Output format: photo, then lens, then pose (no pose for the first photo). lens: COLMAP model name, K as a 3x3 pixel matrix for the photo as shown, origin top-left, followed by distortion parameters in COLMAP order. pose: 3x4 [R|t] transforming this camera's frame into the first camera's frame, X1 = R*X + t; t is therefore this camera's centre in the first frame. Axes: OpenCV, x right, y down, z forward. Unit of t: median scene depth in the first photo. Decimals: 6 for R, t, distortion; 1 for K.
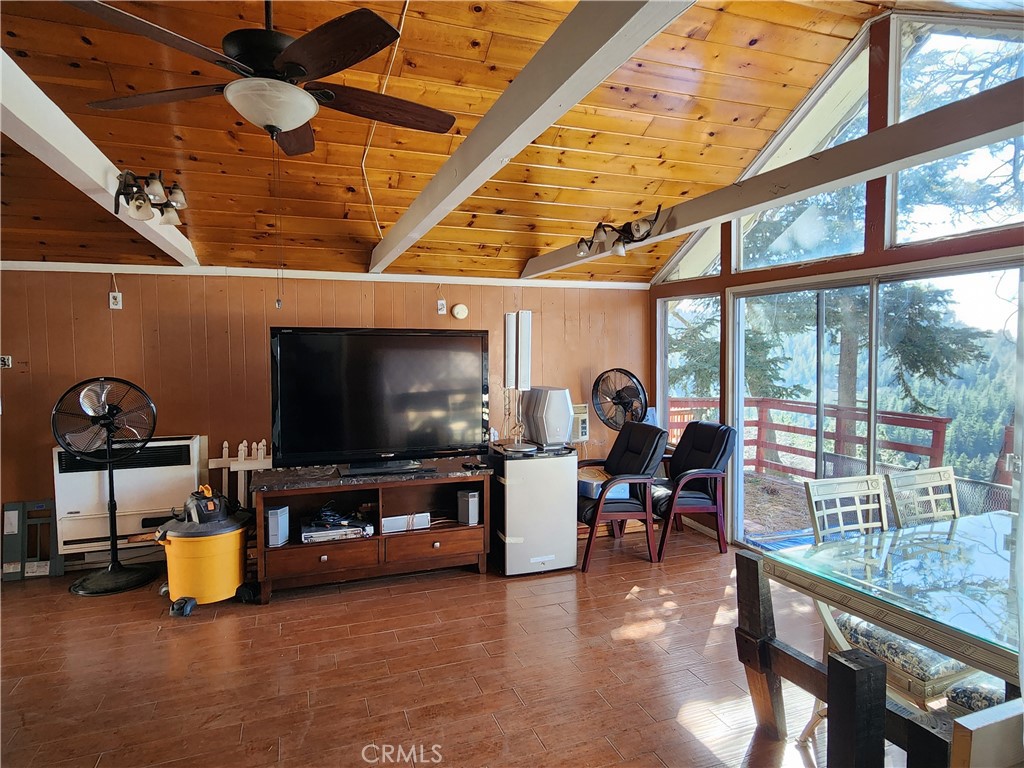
lens RADIAL K [[616.6, 0, 518.7], [0, 616.6, 374.1], [0, 0, 1]] dist [0.001422, 0.001795]
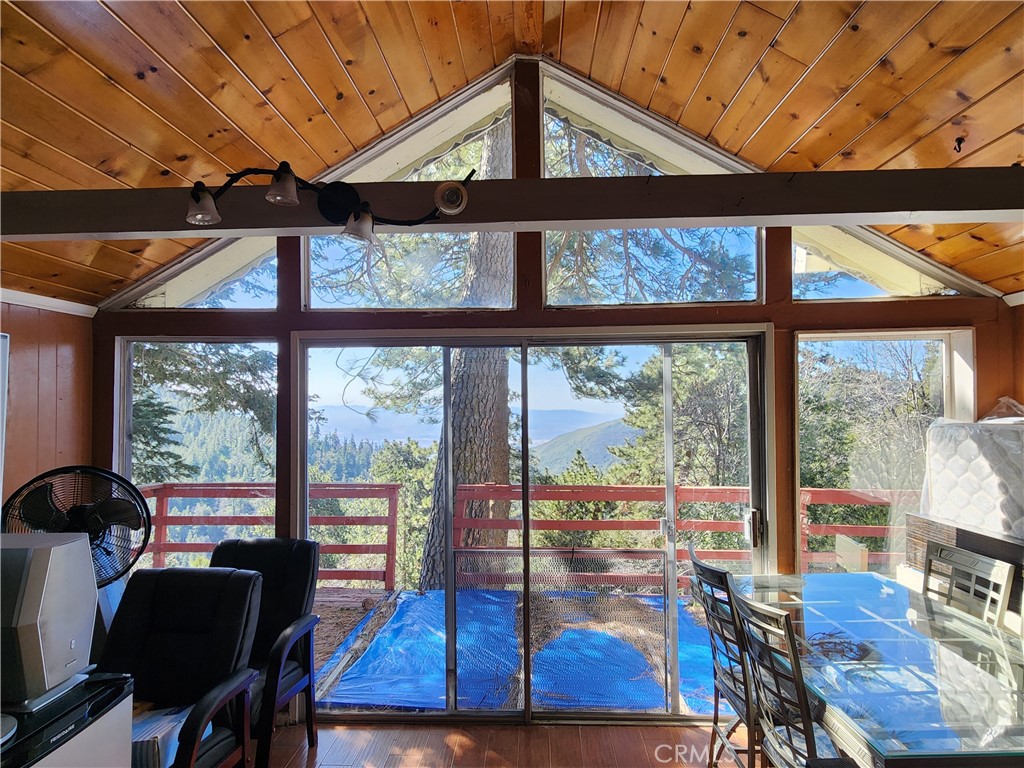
lens RADIAL K [[589.6, 0, 512.6], [0, 589.6, 379.8], [0, 0, 1]] dist [0.035601, 0.000352]
pose [[0.396289, 0.038699, 0.917310, -0.162448], [0.045767, 0.997037, -0.061835, -0.036644], [-0.916985, 0.066486, 0.393343, 0.539230]]
